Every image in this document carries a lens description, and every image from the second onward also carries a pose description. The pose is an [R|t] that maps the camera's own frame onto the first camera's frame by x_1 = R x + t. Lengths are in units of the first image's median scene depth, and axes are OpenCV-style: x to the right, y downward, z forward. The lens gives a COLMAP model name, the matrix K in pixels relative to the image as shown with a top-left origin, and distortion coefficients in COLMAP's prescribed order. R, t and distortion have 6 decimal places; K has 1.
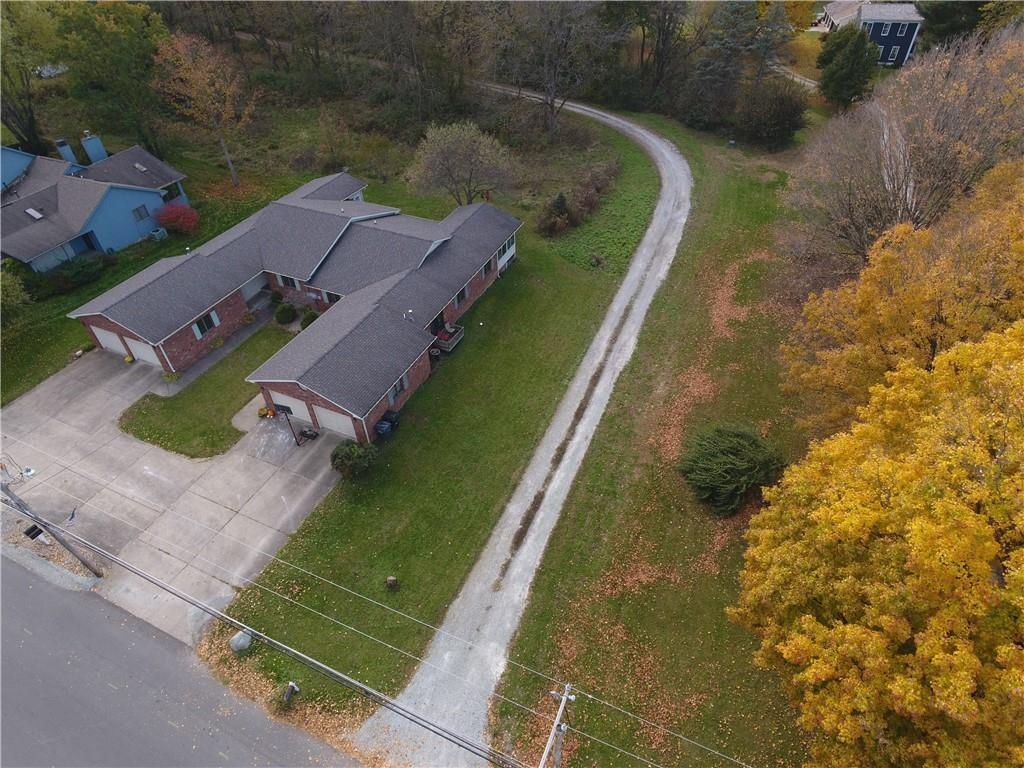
lens RADIAL K [[601.9, 0, 522.3], [0, 601.9, 383.7], [0, 0, 1]] dist [-0.002257, -0.002094]
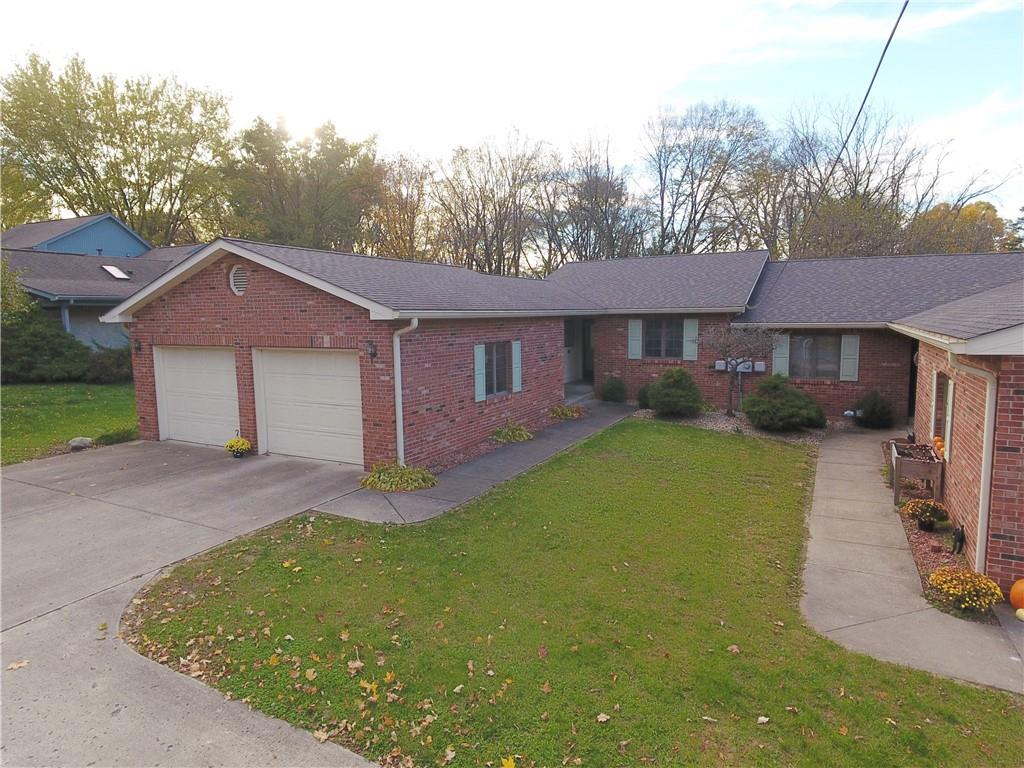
lens RADIAL K [[602.7, 0, 517.6], [0, 602.7, 381.3], [0, 0, 1]] dist [-0.000750, -0.002457]
pose [[0.998005, 0.013208, -0.061735, -0.551213], [-0.046374, 0.816903, -0.574908, 0.102768], [0.042838, 0.576624, 0.815886, 0.823689]]
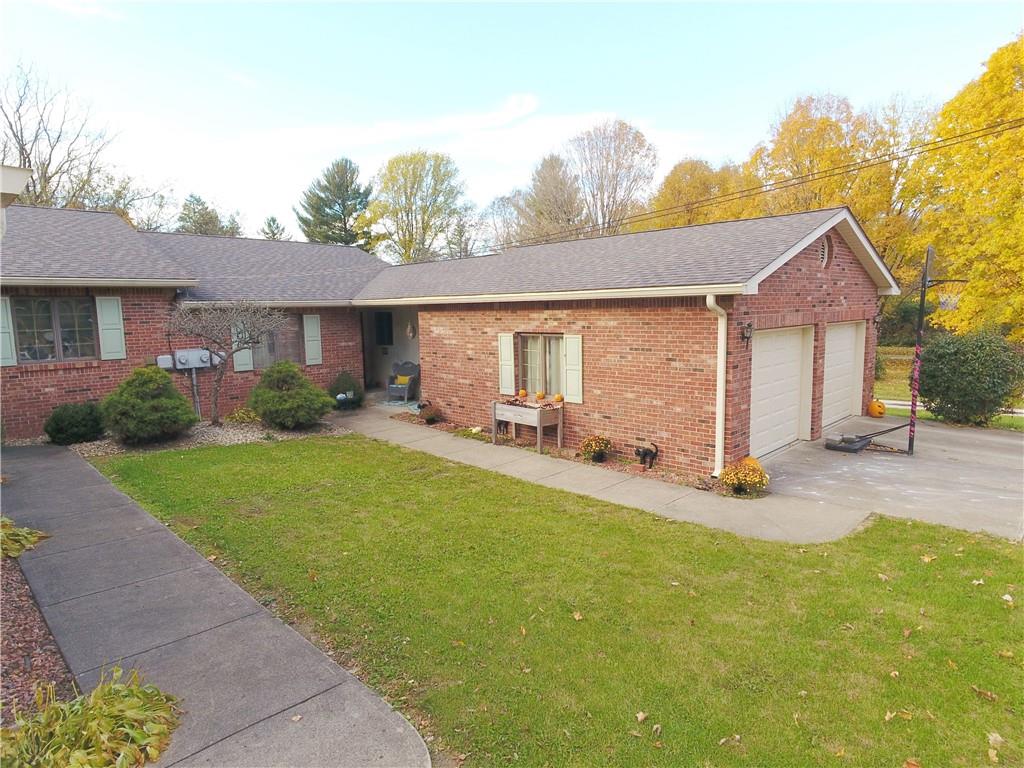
lens RADIAL K [[601.9, 0, 522.3], [0, 601.9, 383.7], [0, 0, 1]] dist [-0.002257, -0.002094]
pose [[0.337328, -0.106656, 0.935326, -0.665108], [0.635799, 0.758528, -0.142808, 0.000571], [-0.694240, 0.642852, 0.323685, 0.965161]]
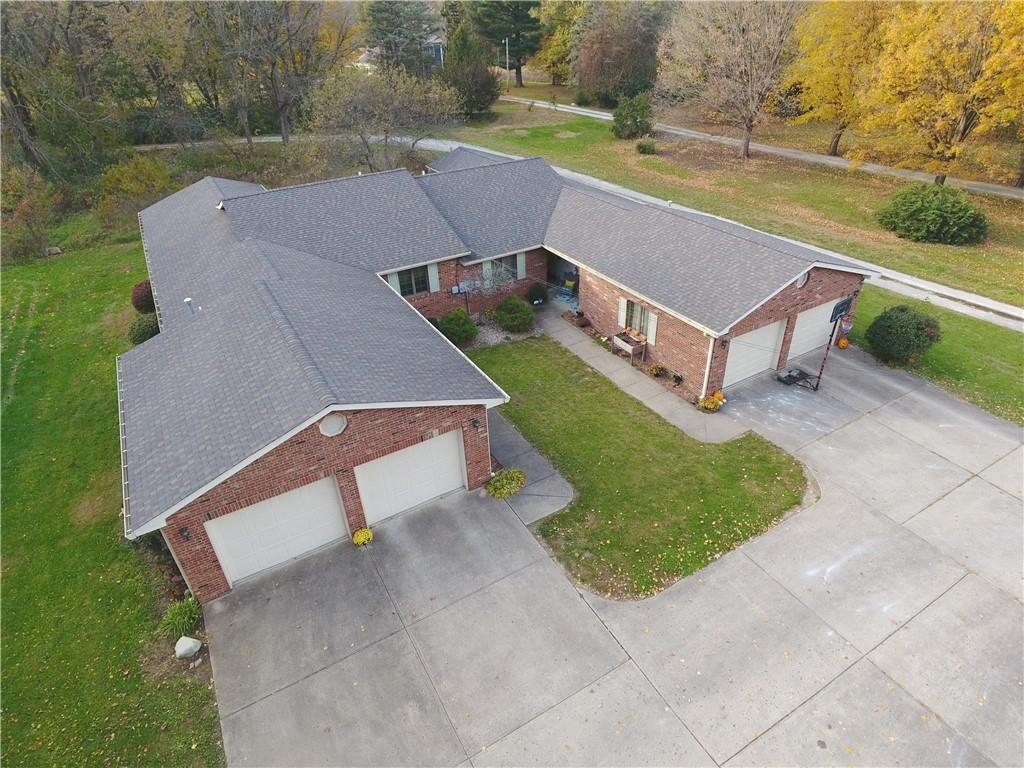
lens RADIAL K [[602.7, 0, 517.6], [0, 602.7, 381.3], [0, 0, 1]] dist [-0.000750, -0.002457]
pose [[0.572772, -0.440173, 0.691505, -0.886850], [0.562014, 0.824976, 0.059619, -0.094974], [-0.596718, 0.354488, 0.719907, 0.715810]]
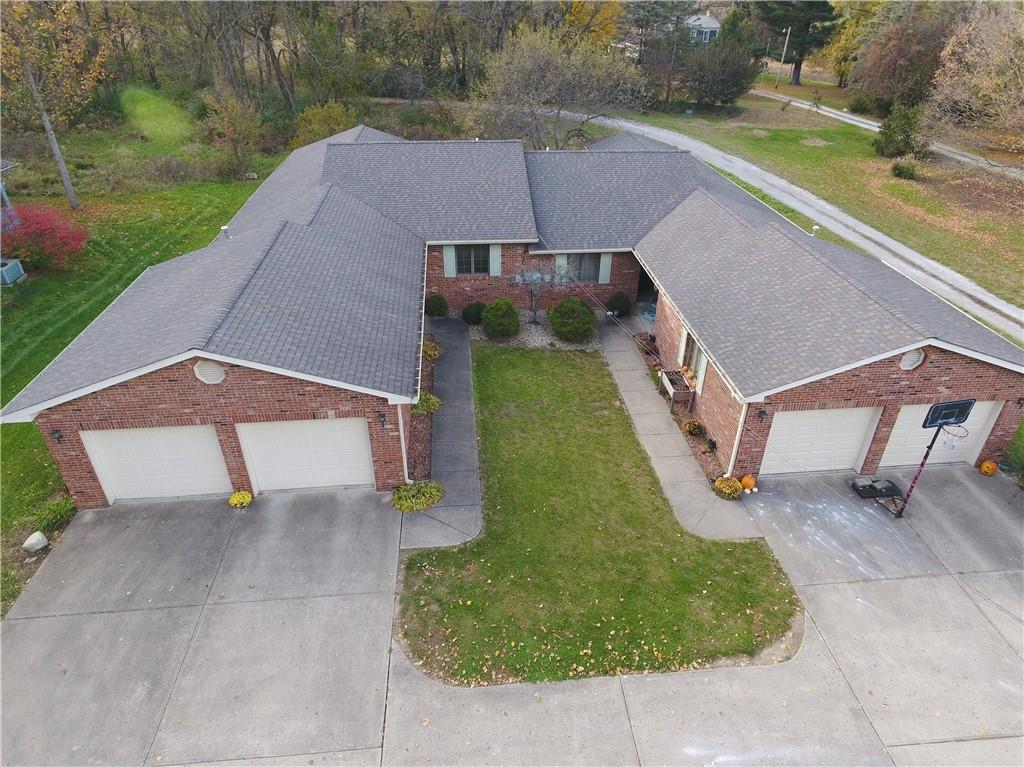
lens RADIAL K [[638.2, 0, 518.6], [0, 638.2, 379.6], [0, 0, 1]] dist [-0.003744, -0.000272]
pose [[0.864494, -0.239115, 0.442125, -0.725350], [0.312916, 0.944385, -0.101097, -0.020922], [-0.393362, 0.225746, 0.891238, 0.663424]]
